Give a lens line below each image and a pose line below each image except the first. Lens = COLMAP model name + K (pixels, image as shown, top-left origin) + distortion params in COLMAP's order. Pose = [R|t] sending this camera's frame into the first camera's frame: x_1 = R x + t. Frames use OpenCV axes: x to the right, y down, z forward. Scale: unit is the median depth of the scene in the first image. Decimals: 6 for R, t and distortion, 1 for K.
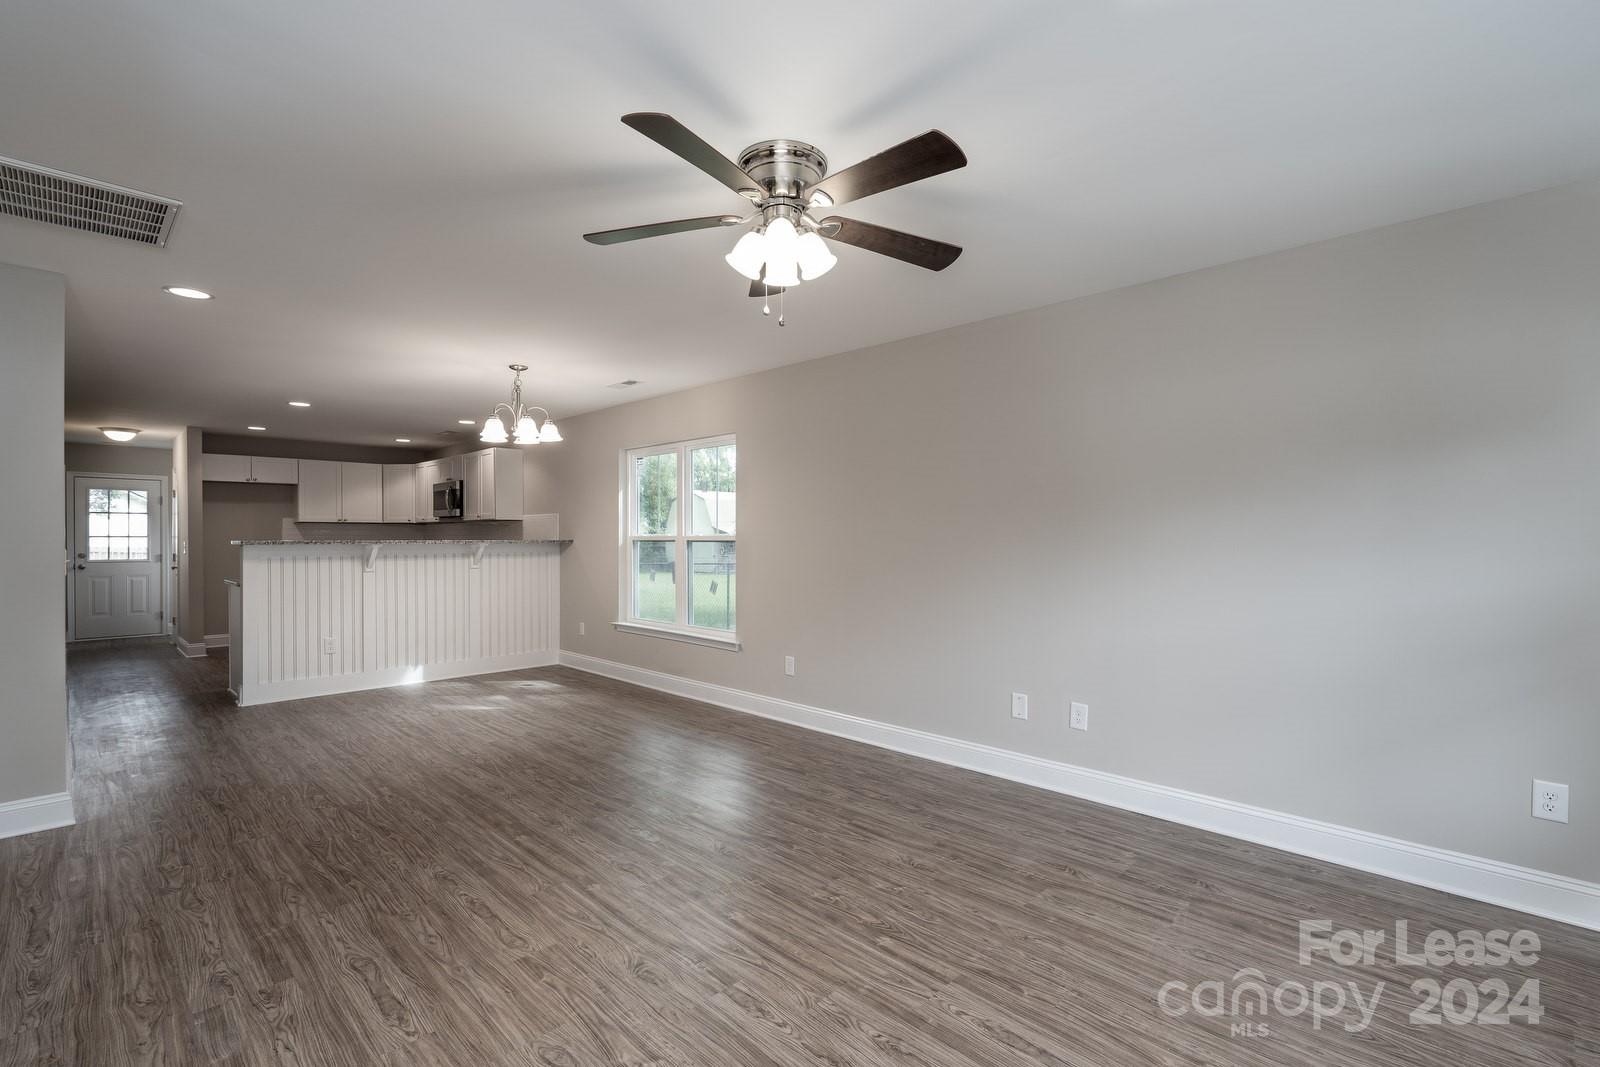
lens RADIAL K [[720.6, 0, 800.5], [0, 720.6, 540.7], [0, 0, 1]] dist [-0.003005, -0.000388]
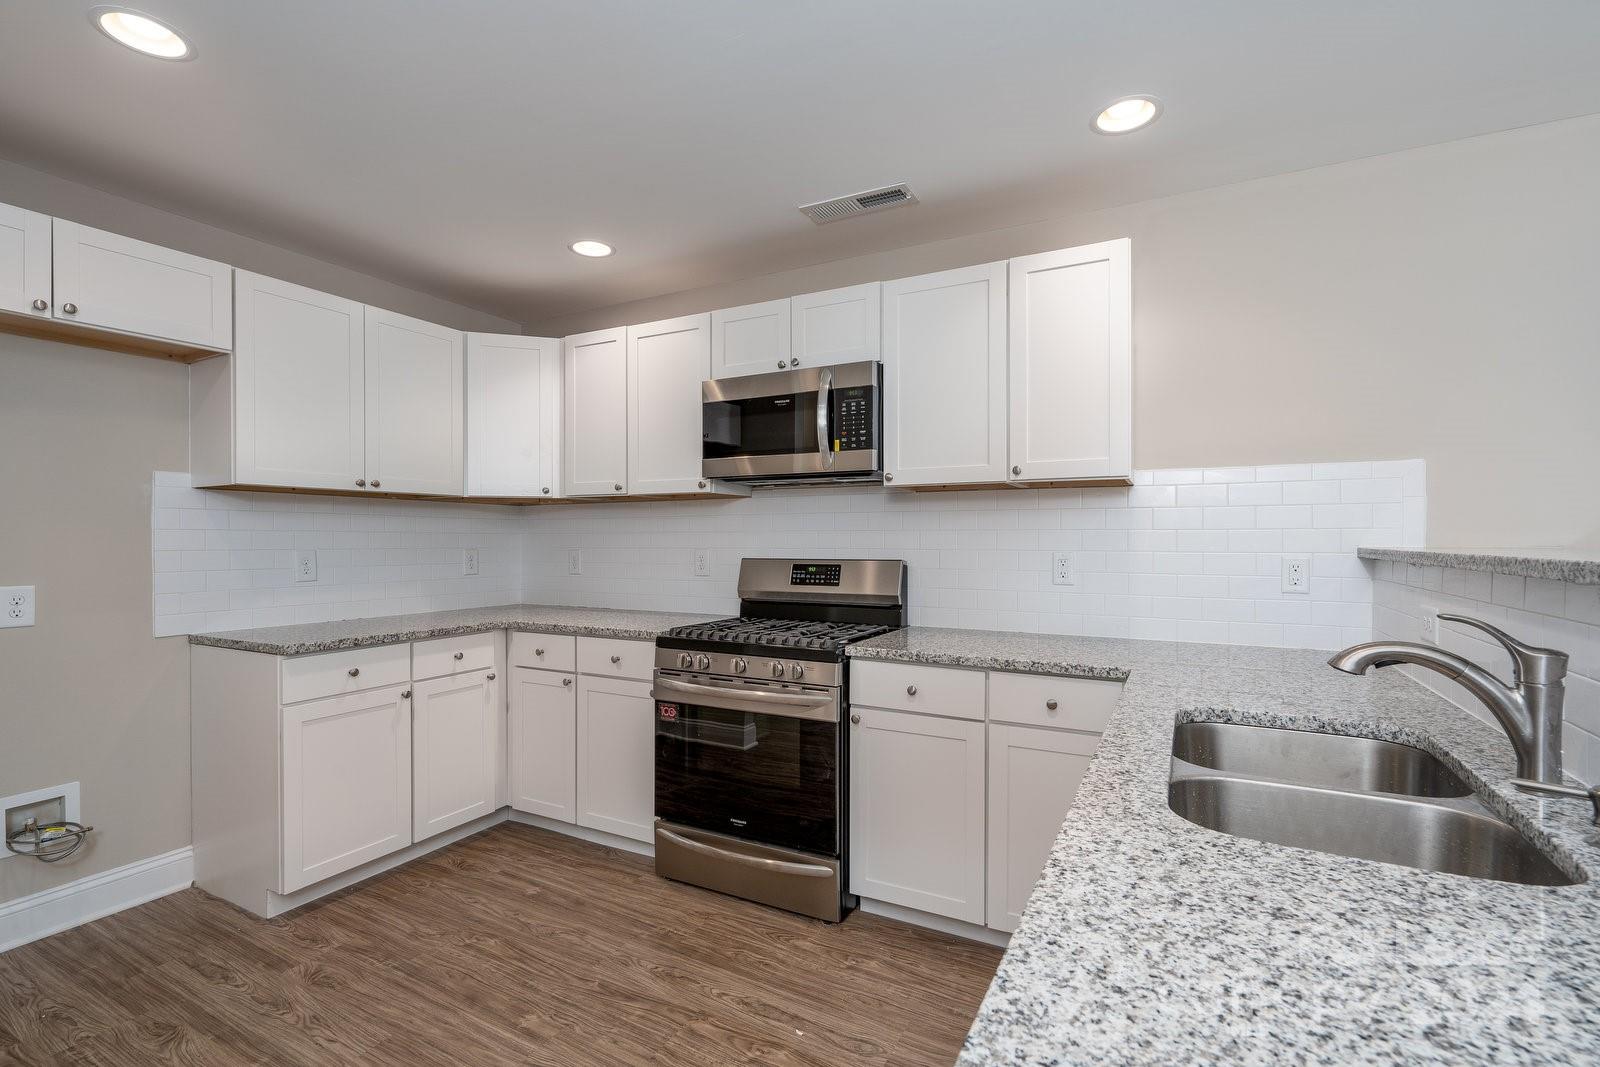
lens RADIAL K [[733.2, 0, 808.4], [0, 733.2, 542.8], [0, 0, 1]] dist [-0.003512, -0.000254]
pose [[0.956905, -0.002838, 0.290386, -0.750984], [0.001976, 0.999993, 0.003261, -0.004198], [-0.290393, -0.002547, 0.956904, 0.871004]]
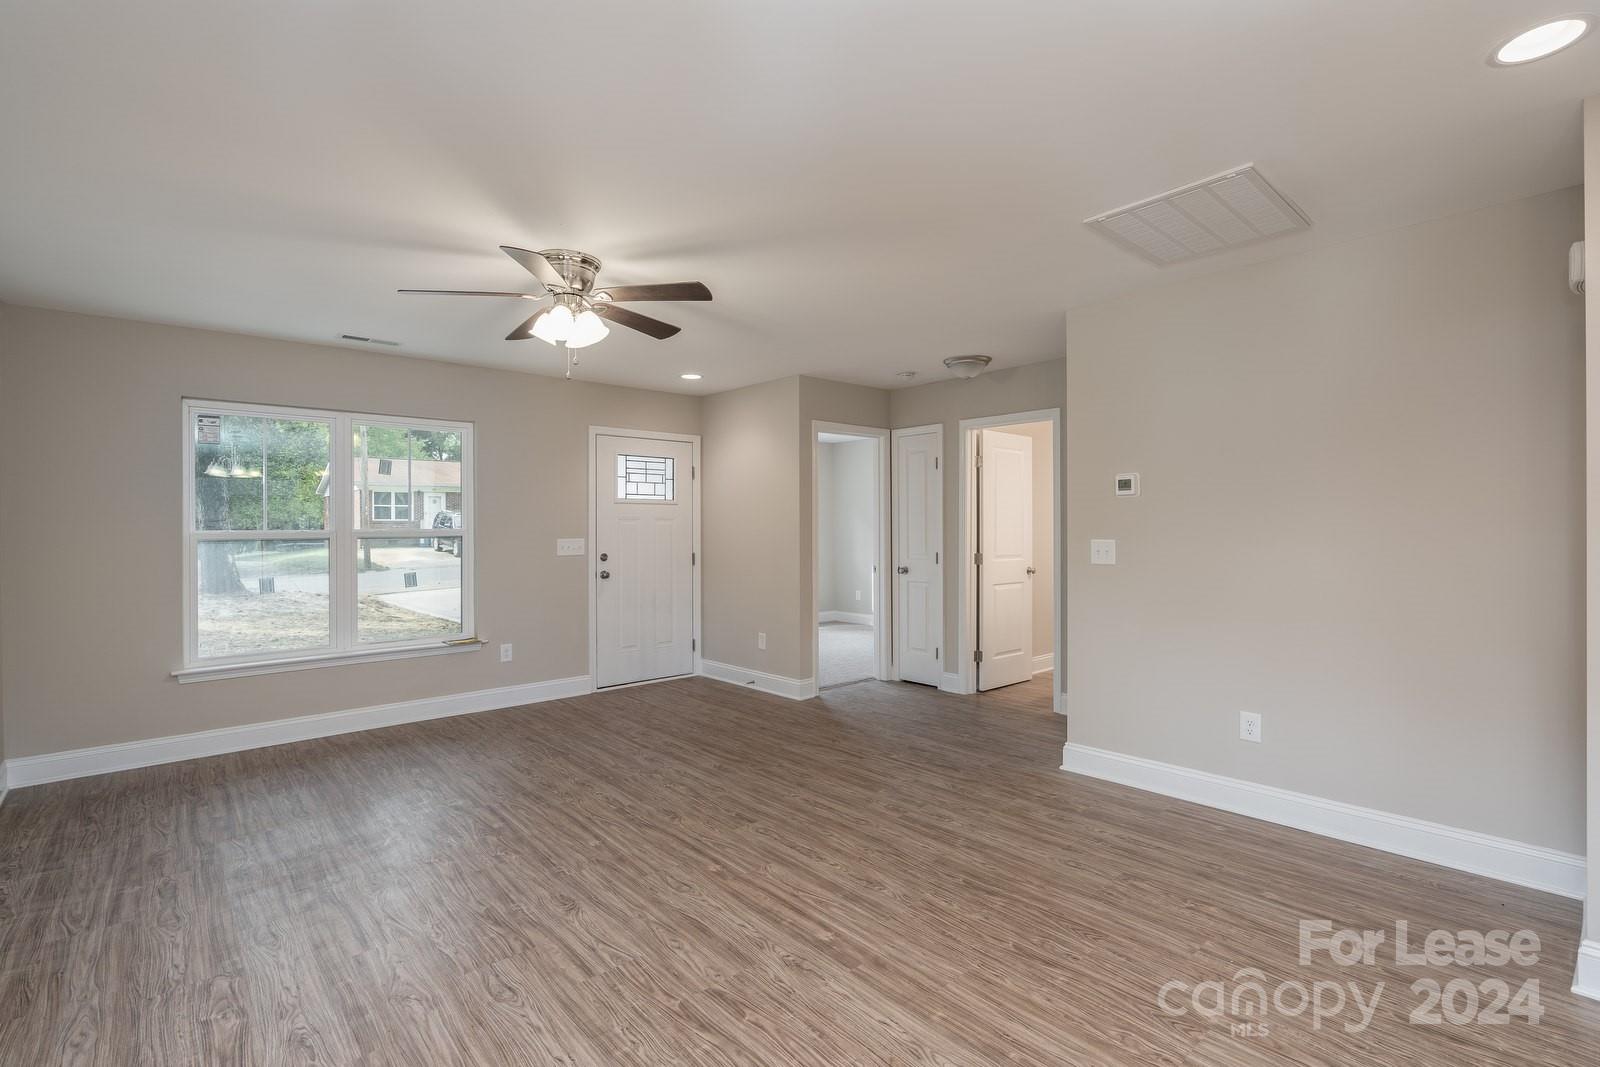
lens RADIAL K [[739.1, 0, 799.2], [0, 739.1, 551.3], [0, 0, 1]] dist [-0.002418, -0.000316]
pose [[-0.997629, 0.006260, 0.068533, -0.191715], [0.008505, 0.999435, 0.032505, -0.003810], [-0.068291, 0.033010, -0.997119, 0.806767]]
